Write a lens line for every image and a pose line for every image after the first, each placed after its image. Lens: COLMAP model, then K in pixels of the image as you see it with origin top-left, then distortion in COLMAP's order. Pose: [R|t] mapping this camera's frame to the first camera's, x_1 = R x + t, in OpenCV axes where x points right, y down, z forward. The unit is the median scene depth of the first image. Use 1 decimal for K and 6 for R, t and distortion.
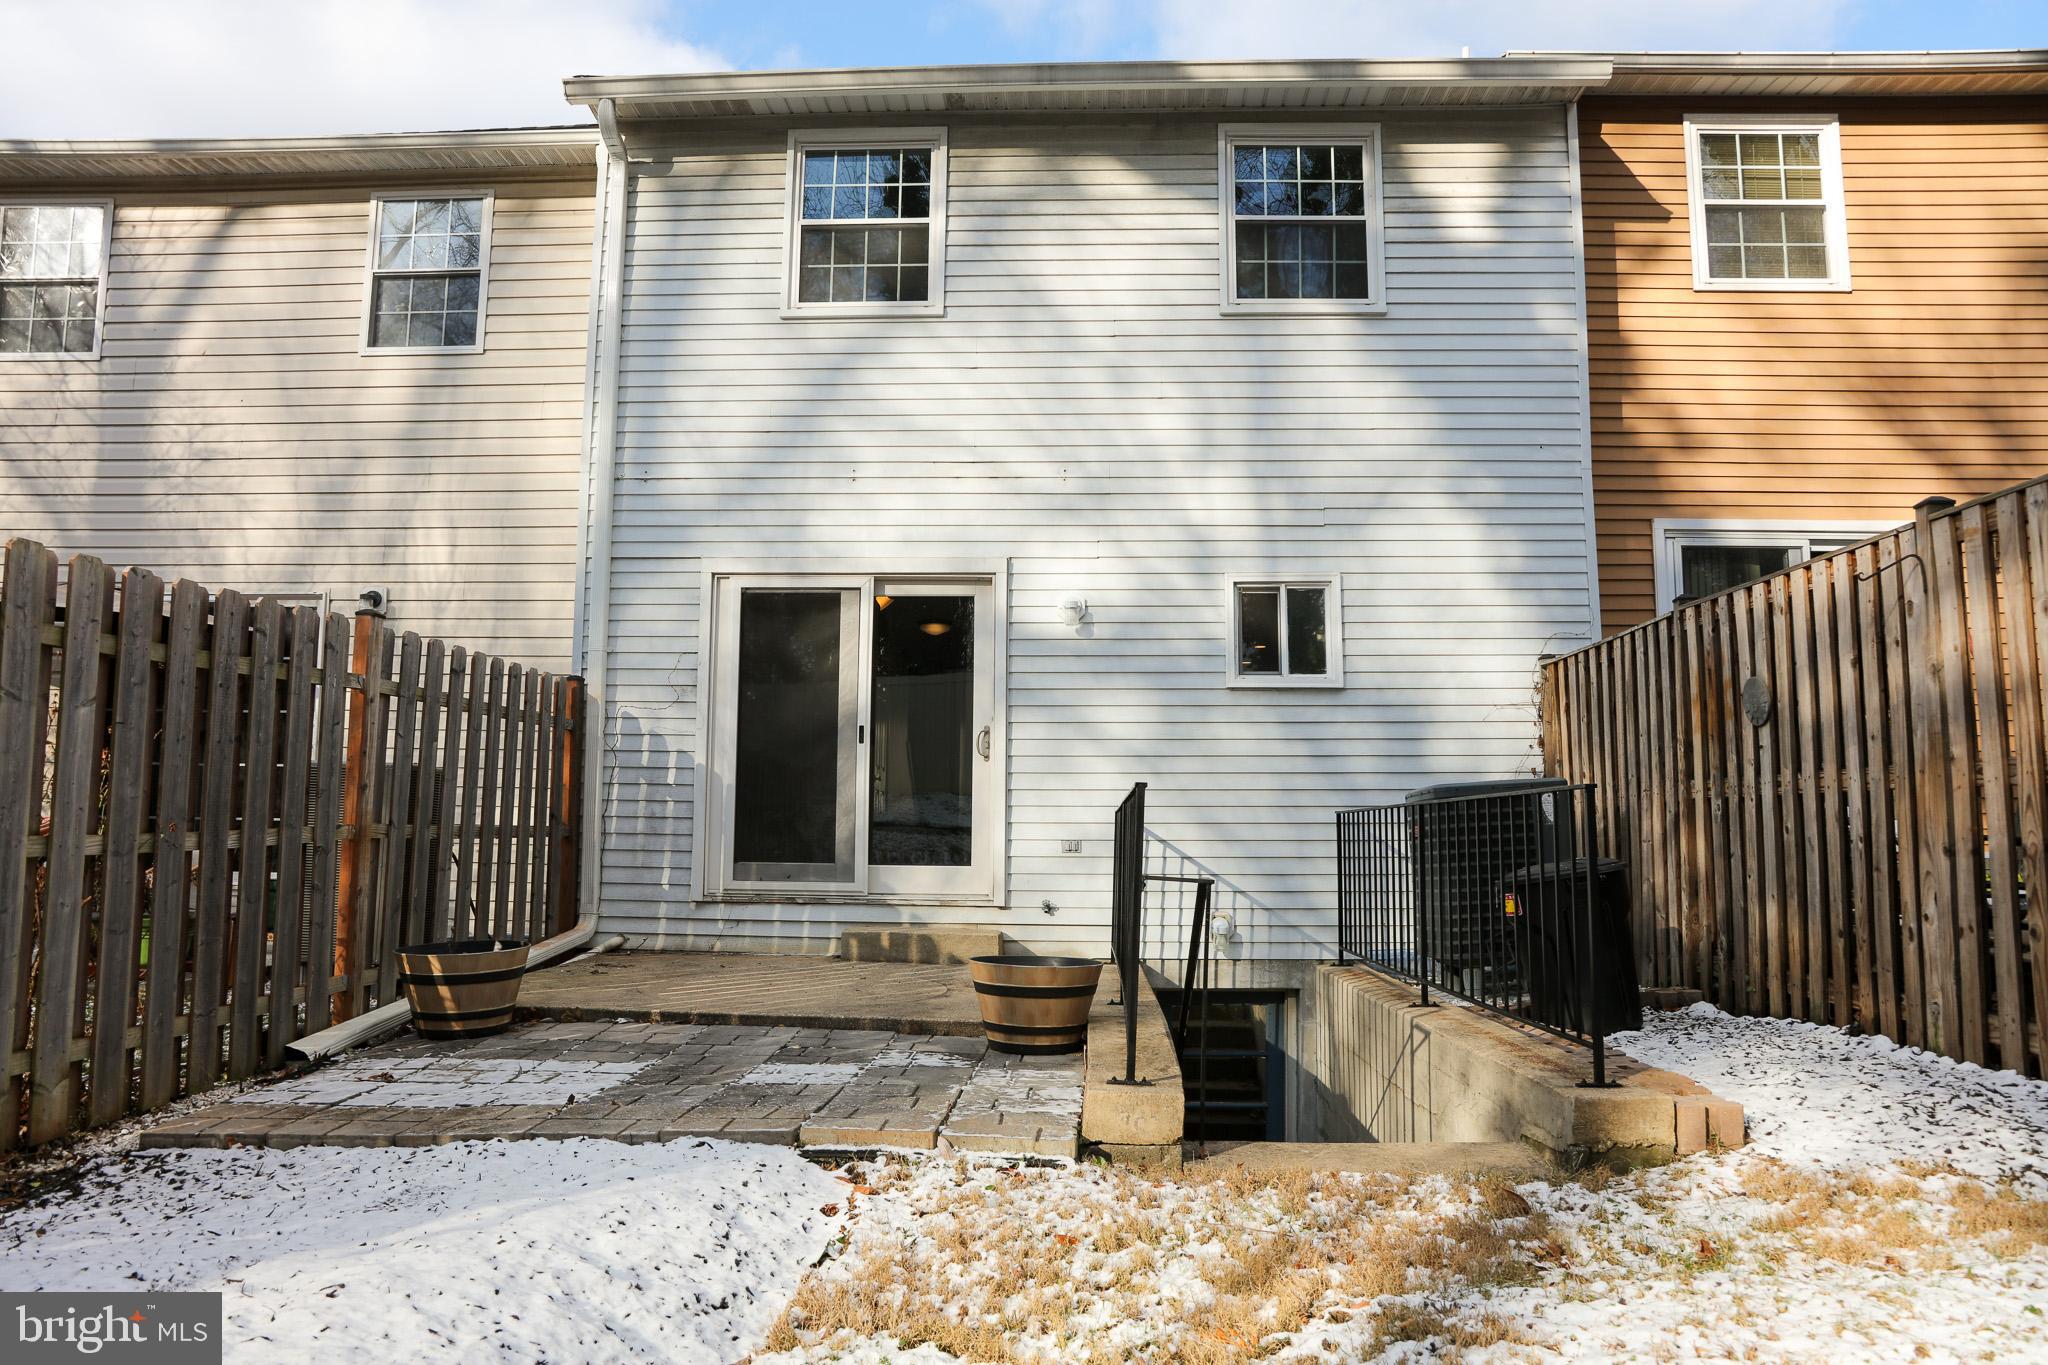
lens RADIAL K [[1400.4, 0, 1024.0], [0, 1400.4, 682.5], [0, 0, 1]] dist [-0.108481, 0.078533]
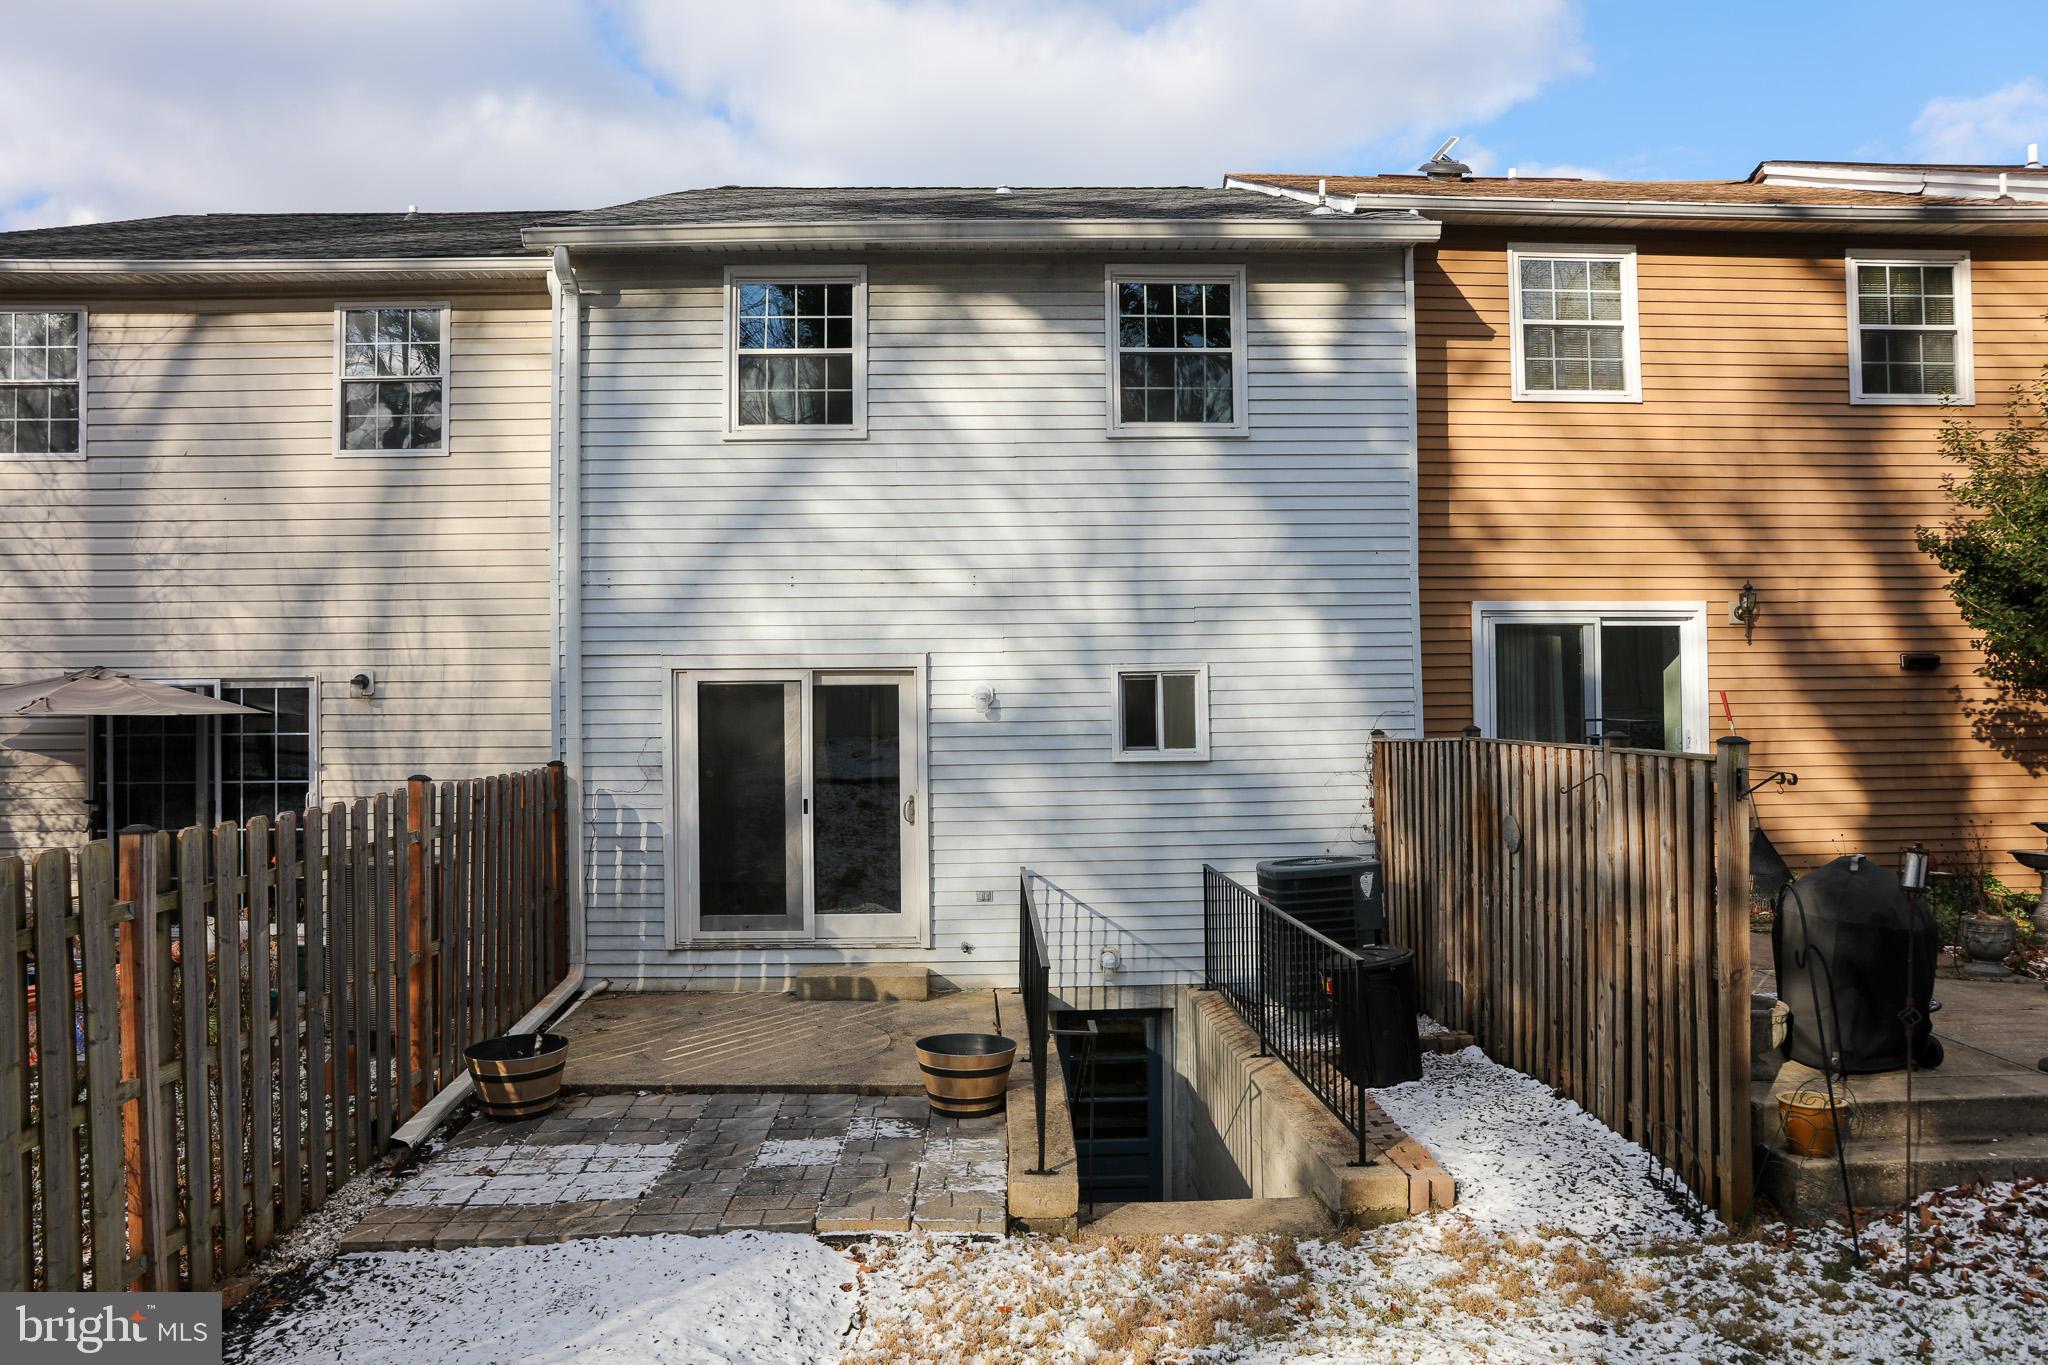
lens RADIAL K [[1434.0, 0, 1024.0], [0, 1434.0, 682.5], [0, 0, 1]] dist [-0.110985, 0.080267]
pose [[0.997051, -0.017402, 0.074742, -0.021075], [0.010852, 0.996136, 0.087155, -0.173043], [-0.075970, -0.086087, 0.993387, -0.207664]]
